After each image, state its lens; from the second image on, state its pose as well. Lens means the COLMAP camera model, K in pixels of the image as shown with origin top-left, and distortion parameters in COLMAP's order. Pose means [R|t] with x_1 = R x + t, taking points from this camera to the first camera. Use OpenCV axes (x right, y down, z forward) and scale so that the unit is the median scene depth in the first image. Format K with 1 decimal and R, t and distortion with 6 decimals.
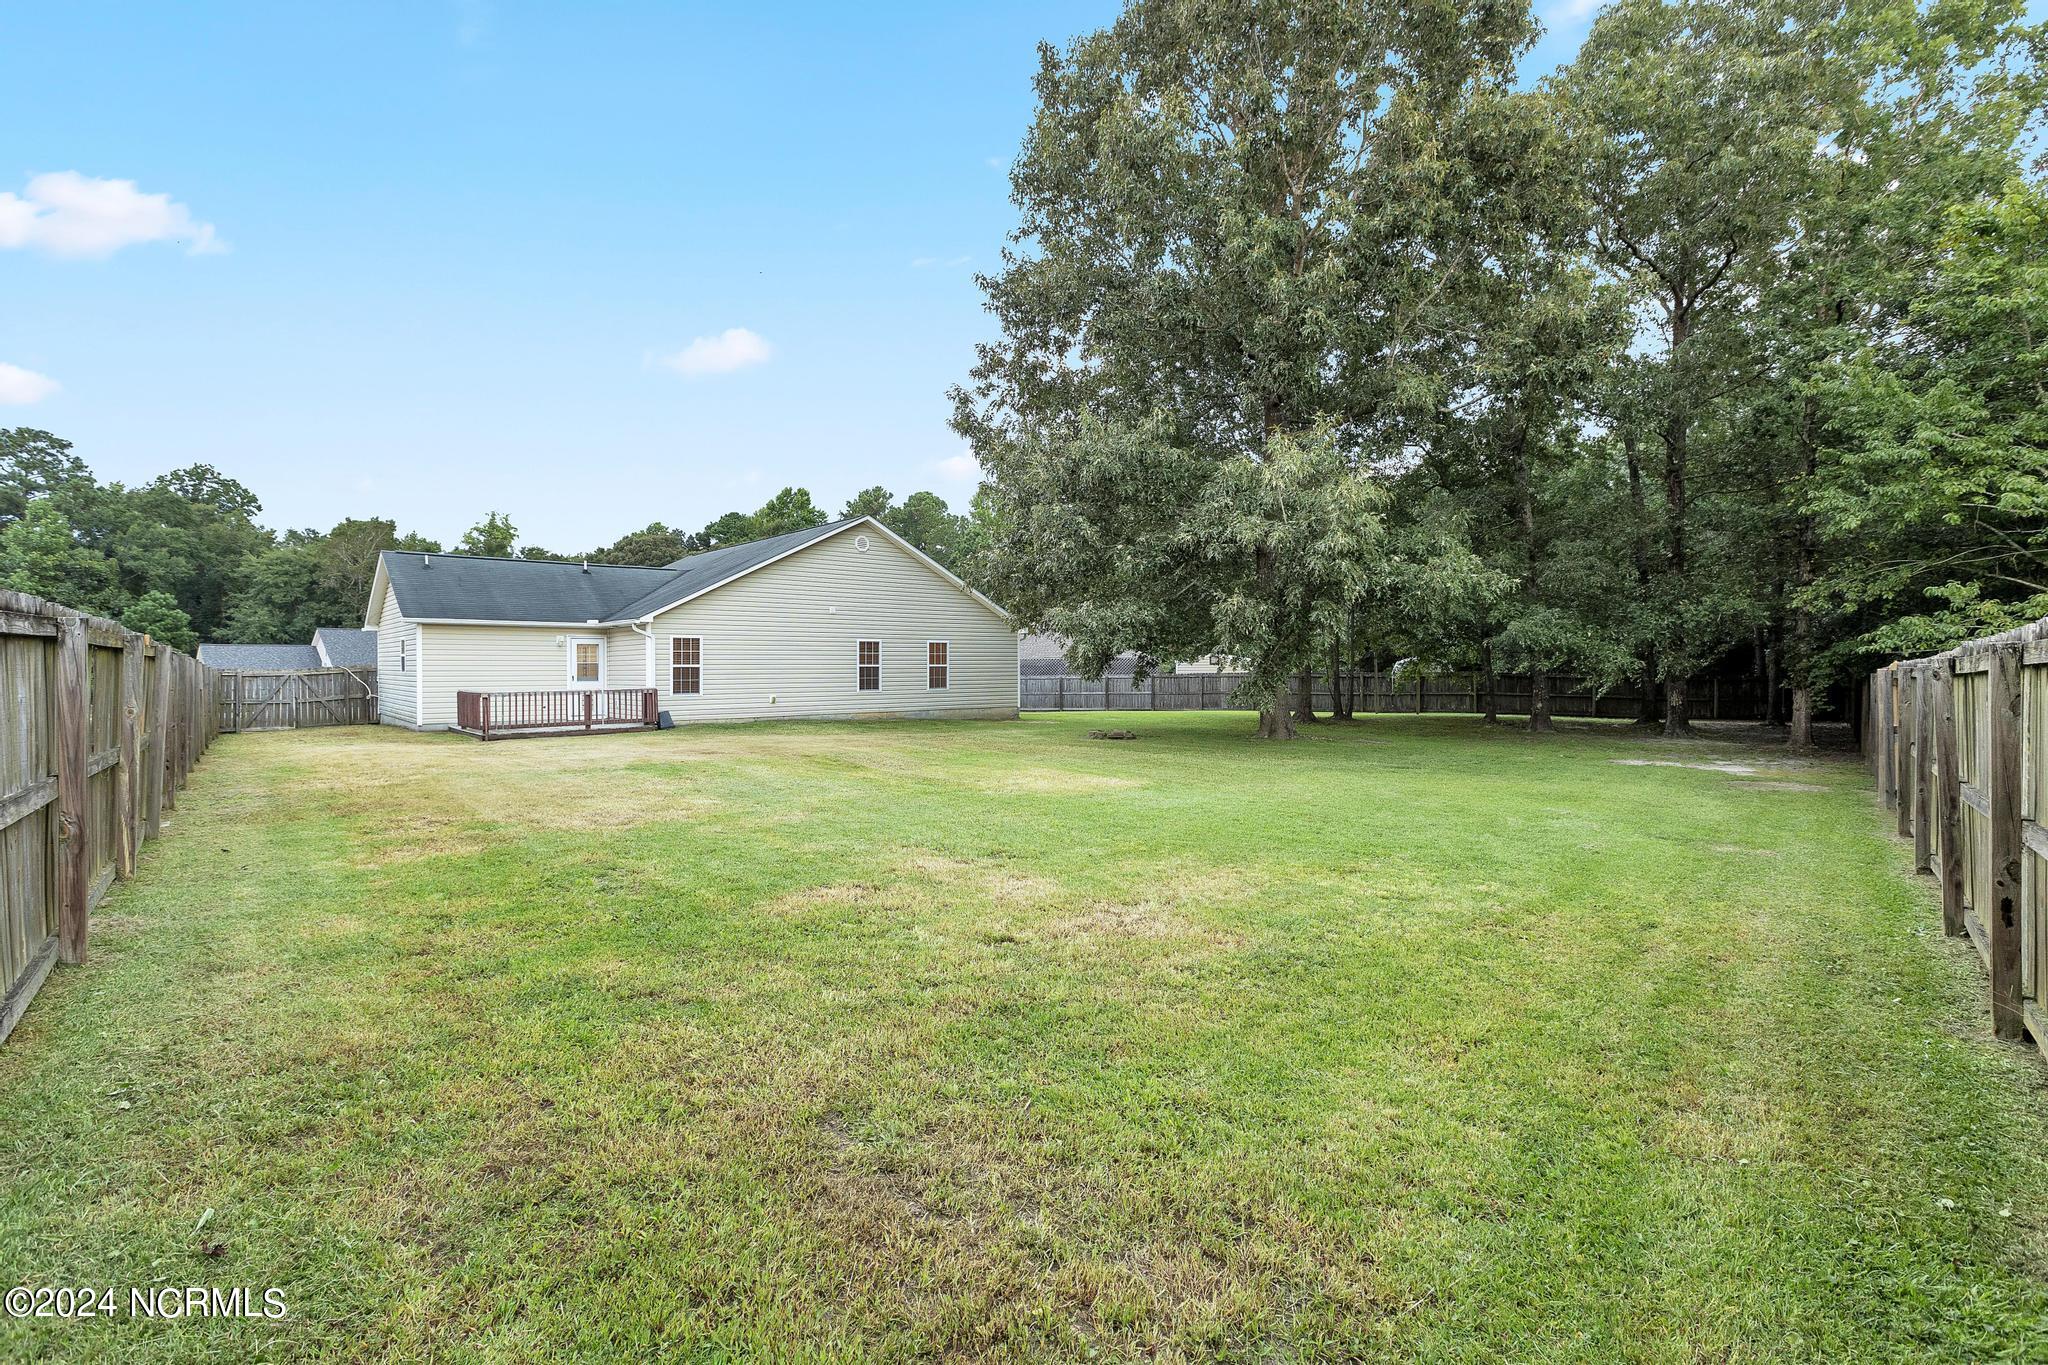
lens RADIAL K [[939.9, 0, 1032.1], [0, 939.9, 669.6], [0, 0, 1]] dist [0.002638, 0.000304]
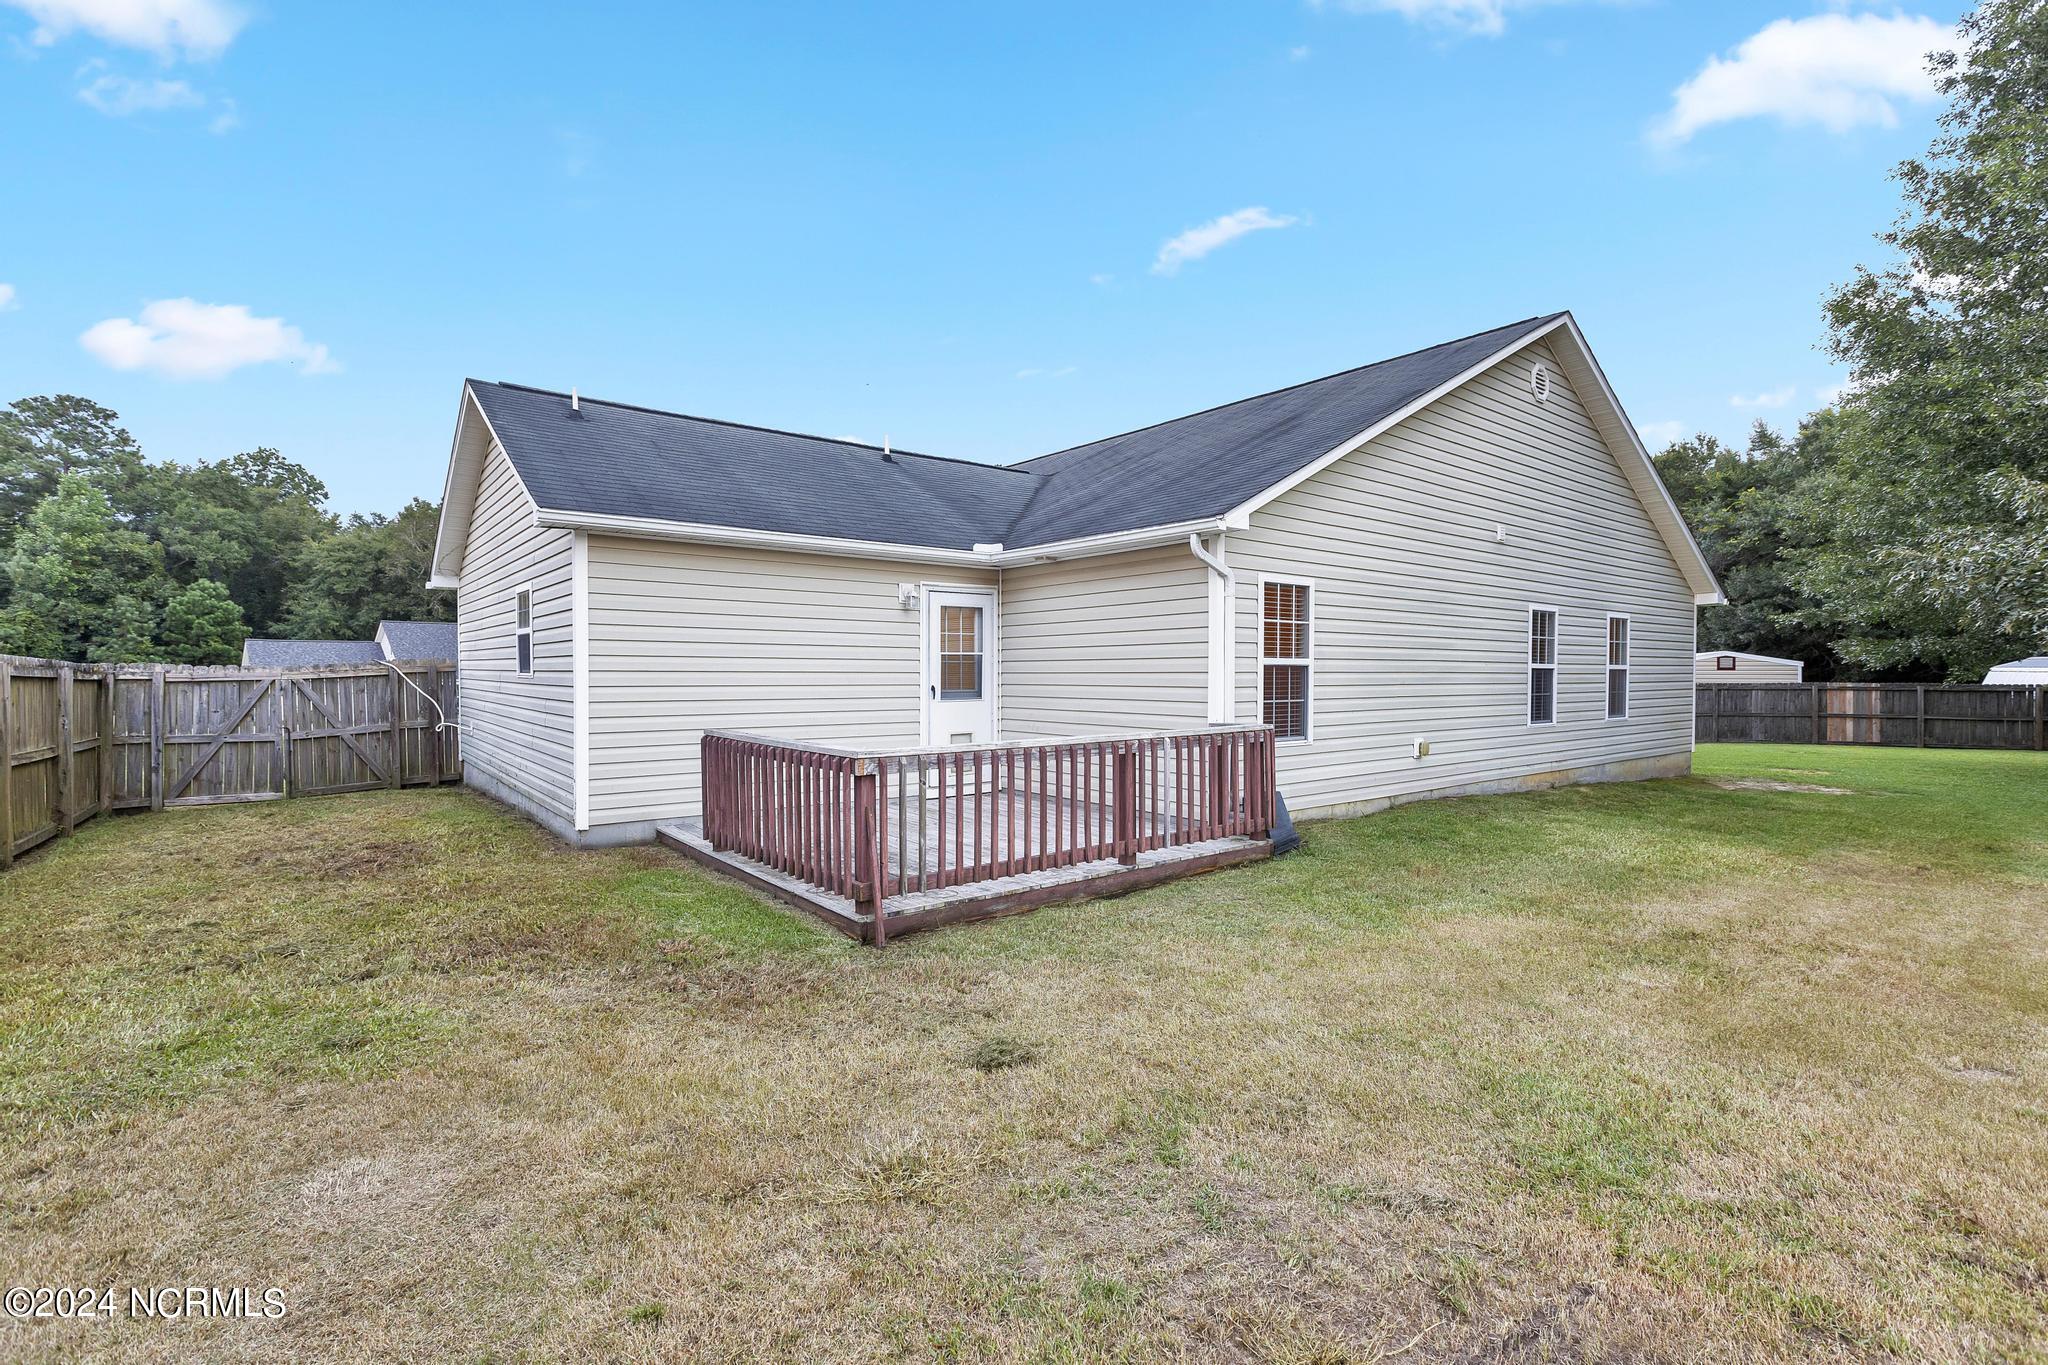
lens RADIAL K [[926.7, 0, 1024.0], [0, 926.7, 682.5], [0, 0, 1]] dist [0.001305, 0.000226]
pose [[0.998639, 0.005425, -0.051864, -0.124885], [-0.004945, 0.999944, 0.009380, 0.000413], [0.051912, -0.009111, 0.998610, 0.177297]]
